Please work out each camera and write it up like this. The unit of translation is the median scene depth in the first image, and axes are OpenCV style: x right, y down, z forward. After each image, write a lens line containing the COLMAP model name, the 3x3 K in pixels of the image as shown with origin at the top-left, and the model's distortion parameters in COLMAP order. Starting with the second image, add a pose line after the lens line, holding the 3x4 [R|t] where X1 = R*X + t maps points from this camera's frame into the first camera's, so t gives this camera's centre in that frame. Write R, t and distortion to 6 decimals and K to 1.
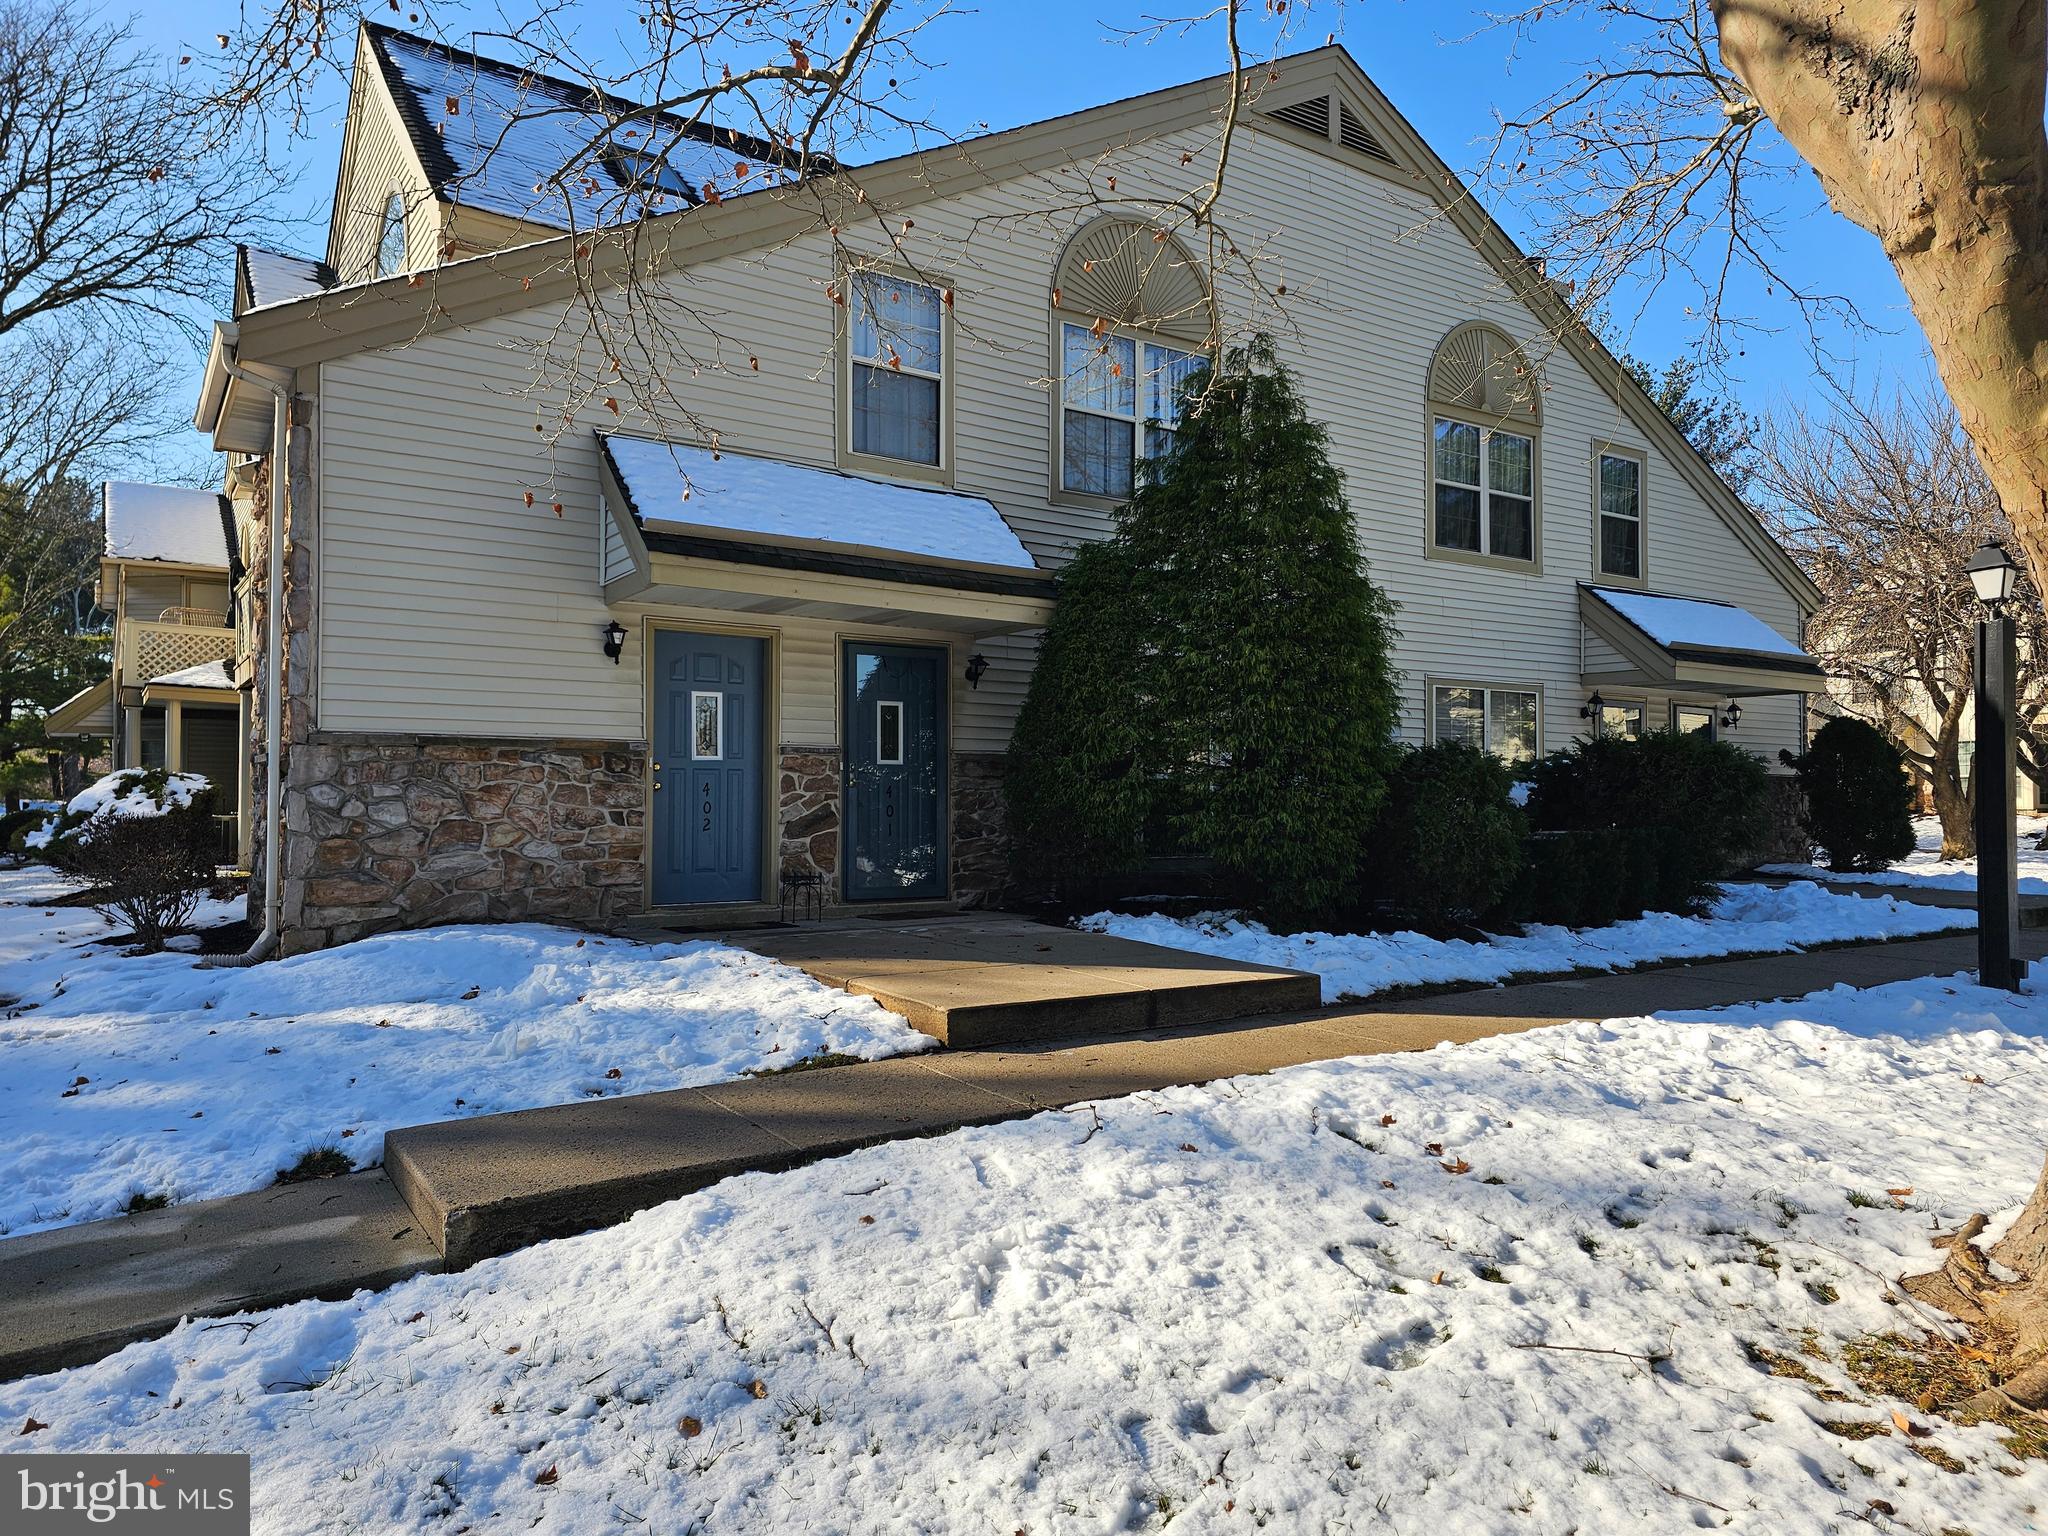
lens RADIAL K [[1351.9, 0, 1015.8], [0, 1351.9, 778.1], [0, 0, 1]] dist [0.078074, -0.058171]
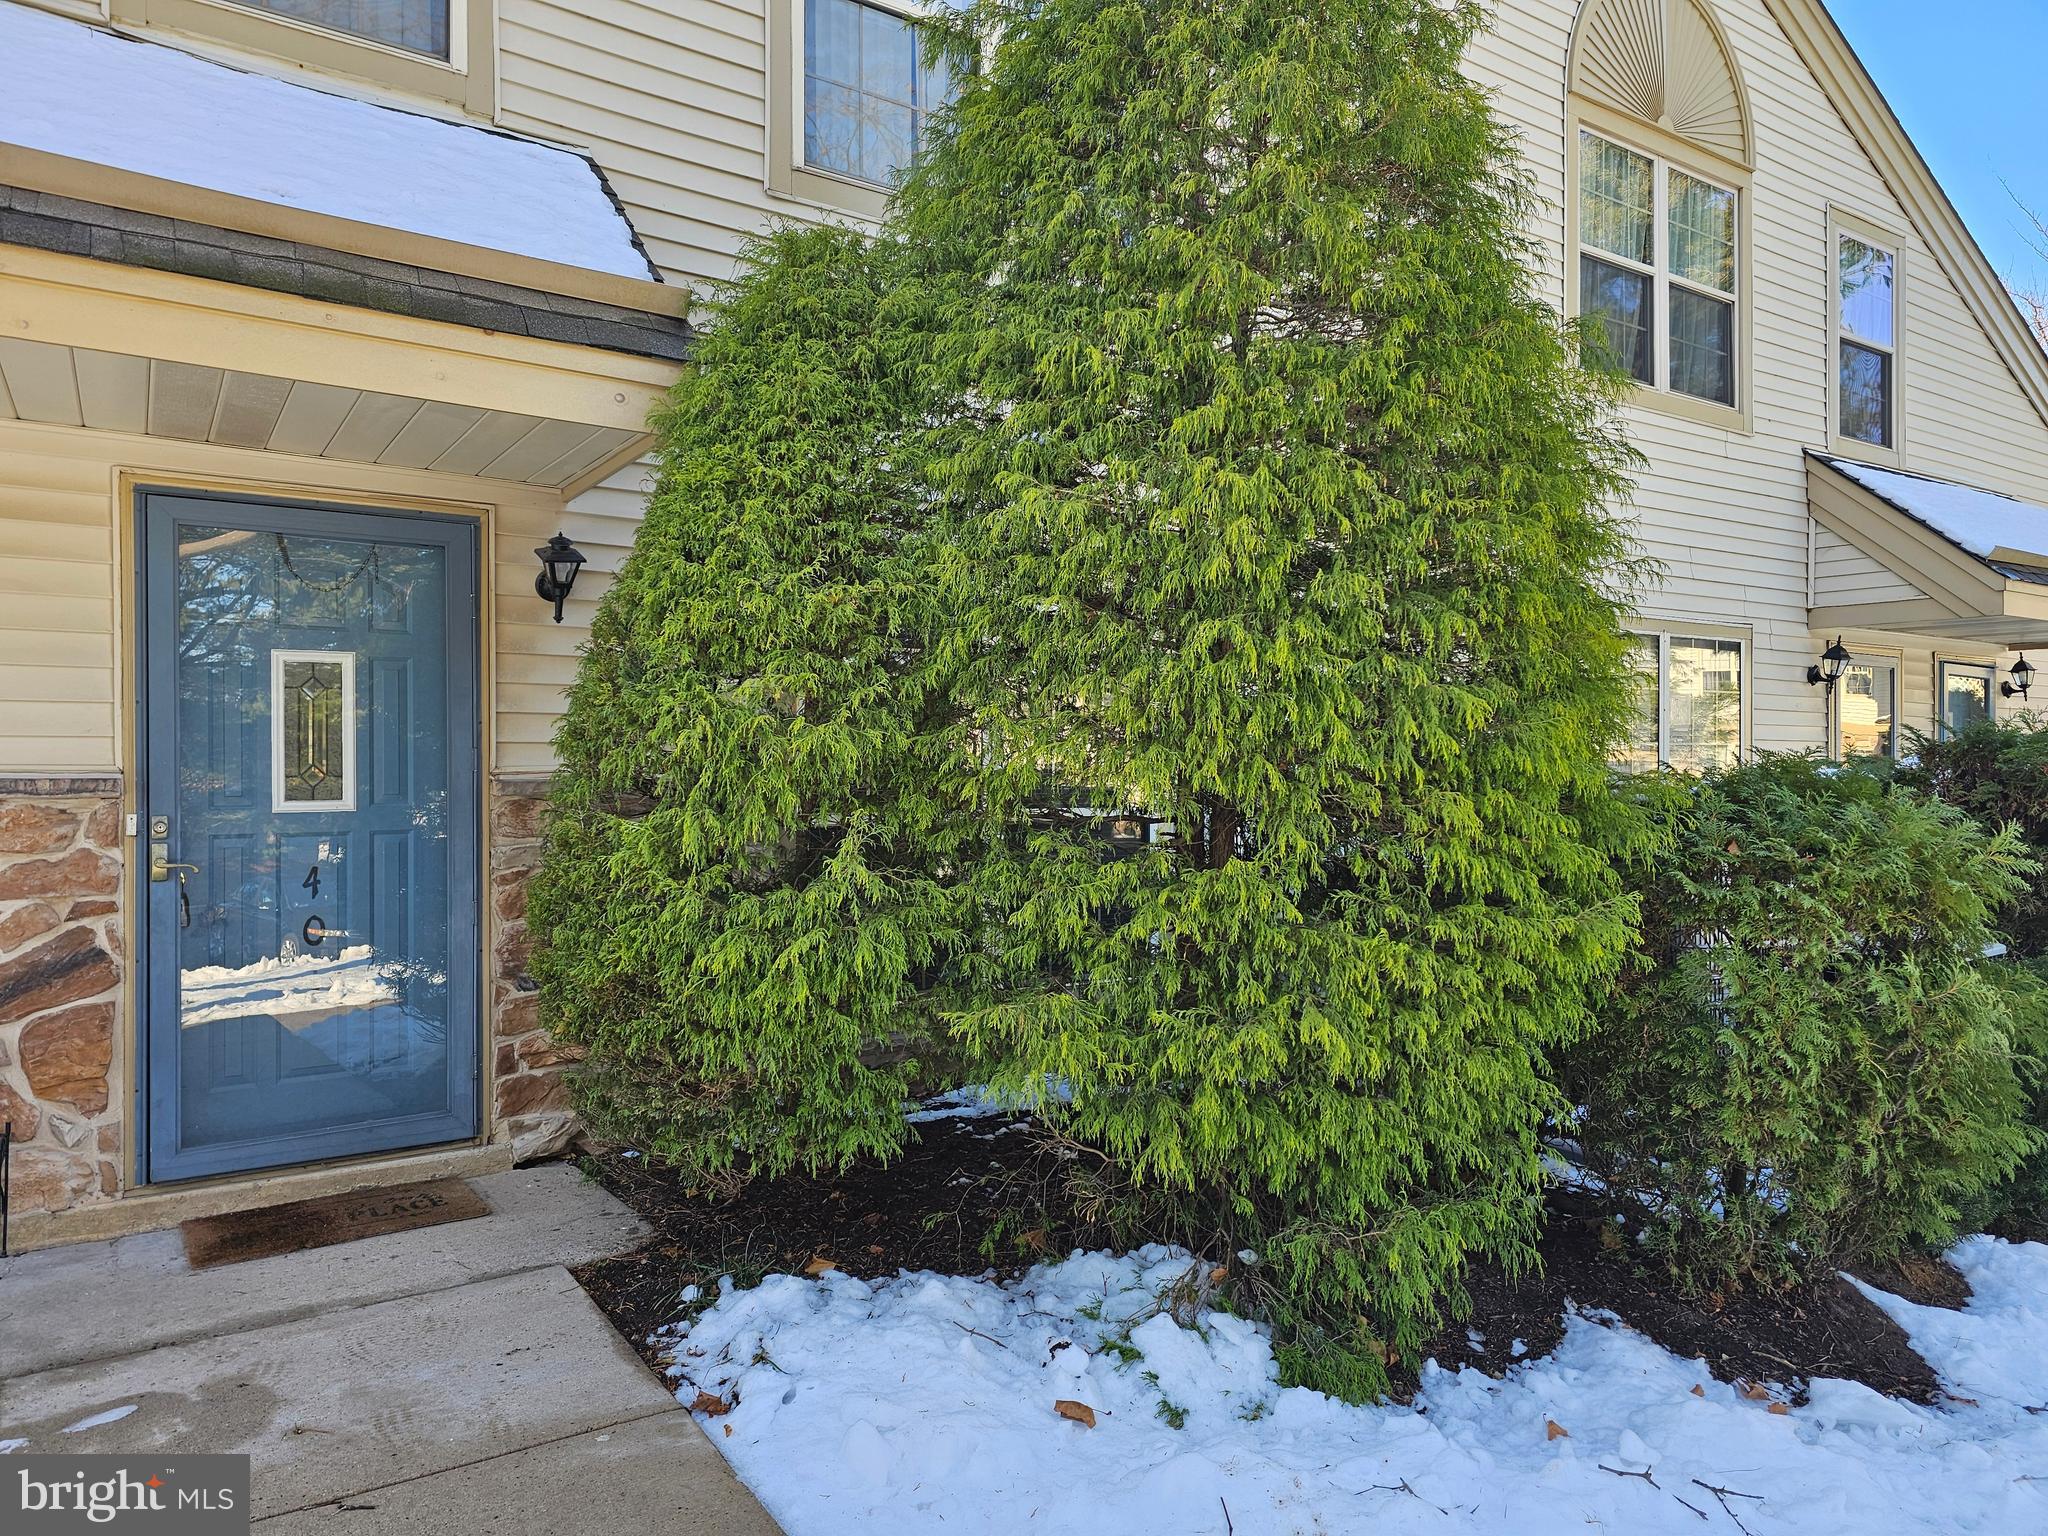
lens RADIAL K [[1351.9, 0, 1033.7], [0, 1351.9, 757.5], [0, 0, 1]] dist [0.078074, -0.058171]
pose [[0.999962, -0.004320, 0.007584, 0.110885], [0.004238, 0.999934, 0.010712, -0.028780], [-0.007630, -0.010679, 0.999914, 0.587352]]
